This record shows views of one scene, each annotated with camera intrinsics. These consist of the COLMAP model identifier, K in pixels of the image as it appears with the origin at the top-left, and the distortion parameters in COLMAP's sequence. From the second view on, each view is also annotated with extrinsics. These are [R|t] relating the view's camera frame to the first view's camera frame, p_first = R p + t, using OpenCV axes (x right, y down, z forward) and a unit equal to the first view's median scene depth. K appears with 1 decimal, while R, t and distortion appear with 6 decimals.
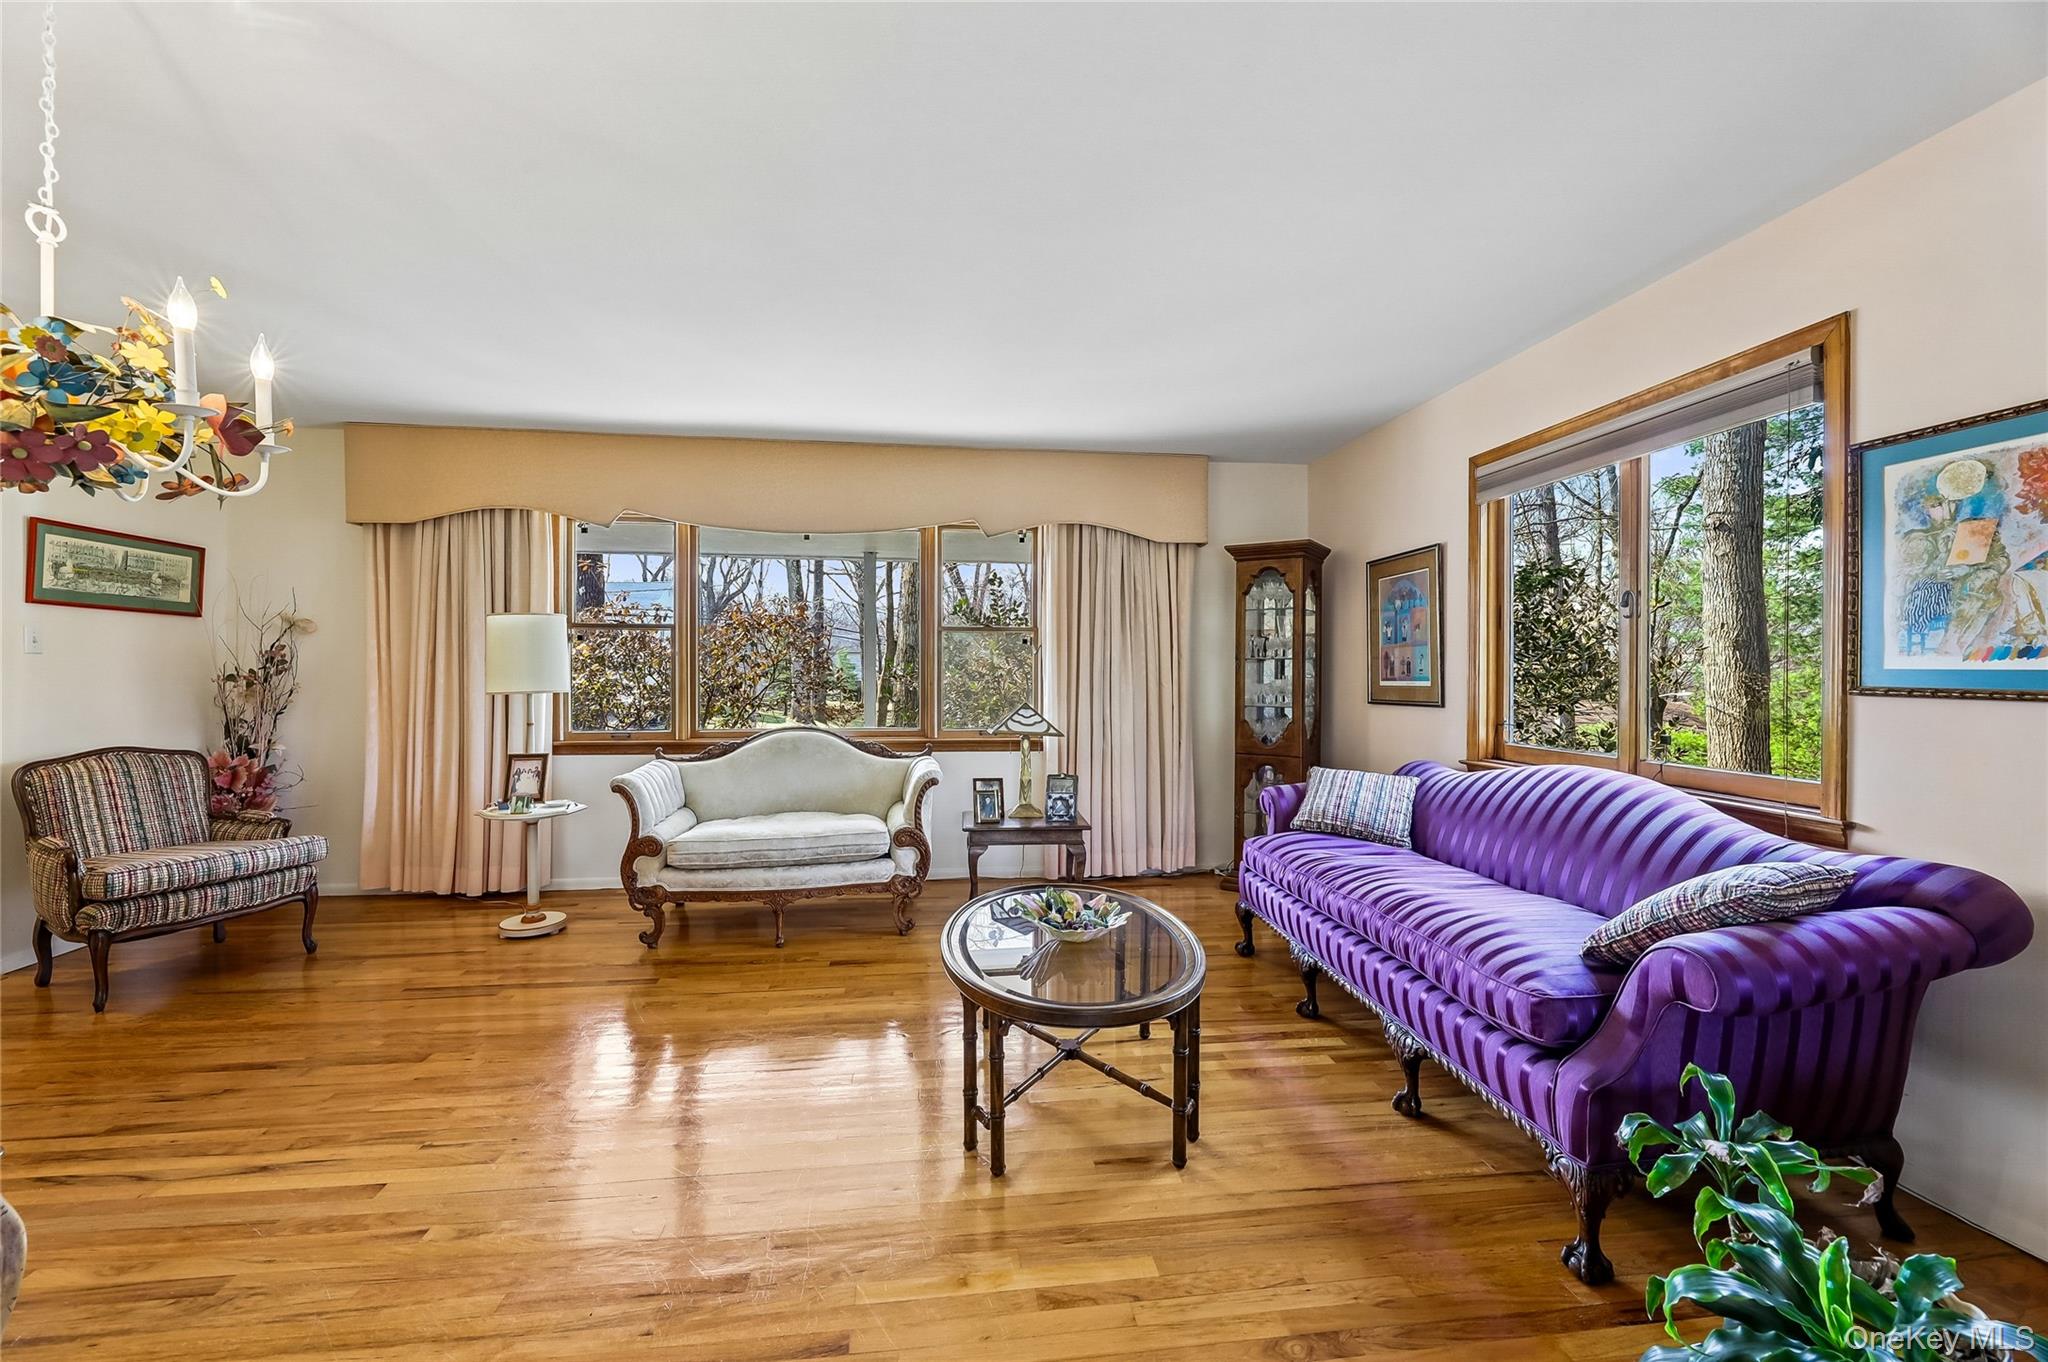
lens RADIAL K [[838.7, 0, 1027.2], [0, 838.7, 673.6], [0, 0, 1]] dist [-0.001618, -0.001223]
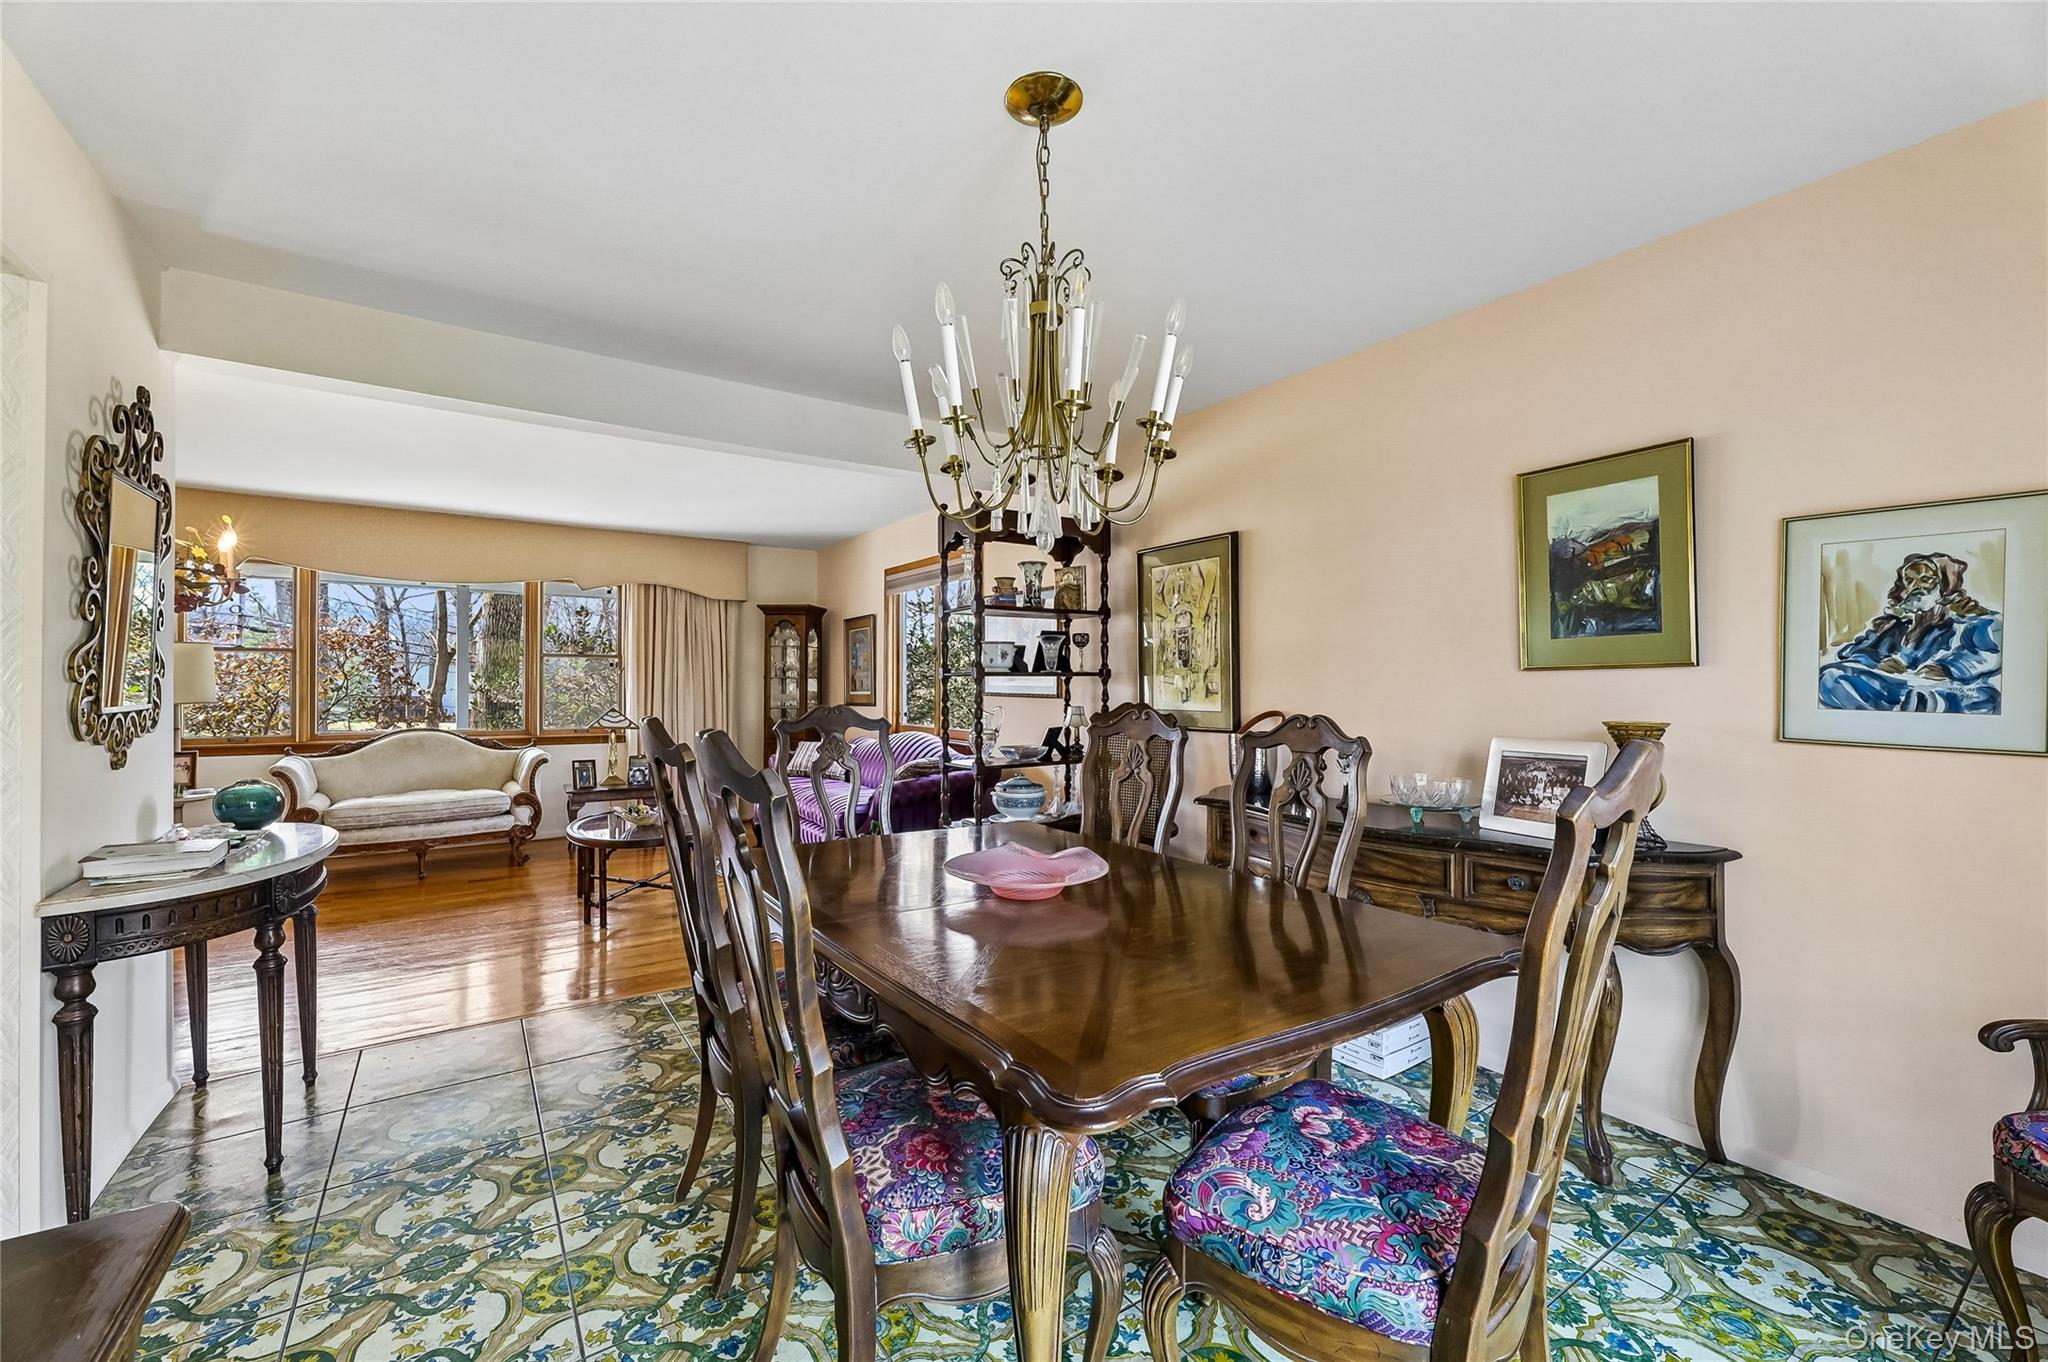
lens RADIAL K [[838.7, 0, 1031.5], [0, 838.7, 679.4], [0, 0, 1]] dist [-0.001618, -0.001223]
pose [[0.890484, 0.001811, 0.455011, -0.017228], [0.002322, 0.999961, -0.008523, -0.000588], [-0.455009, 0.008646, 0.890445, -0.644464]]
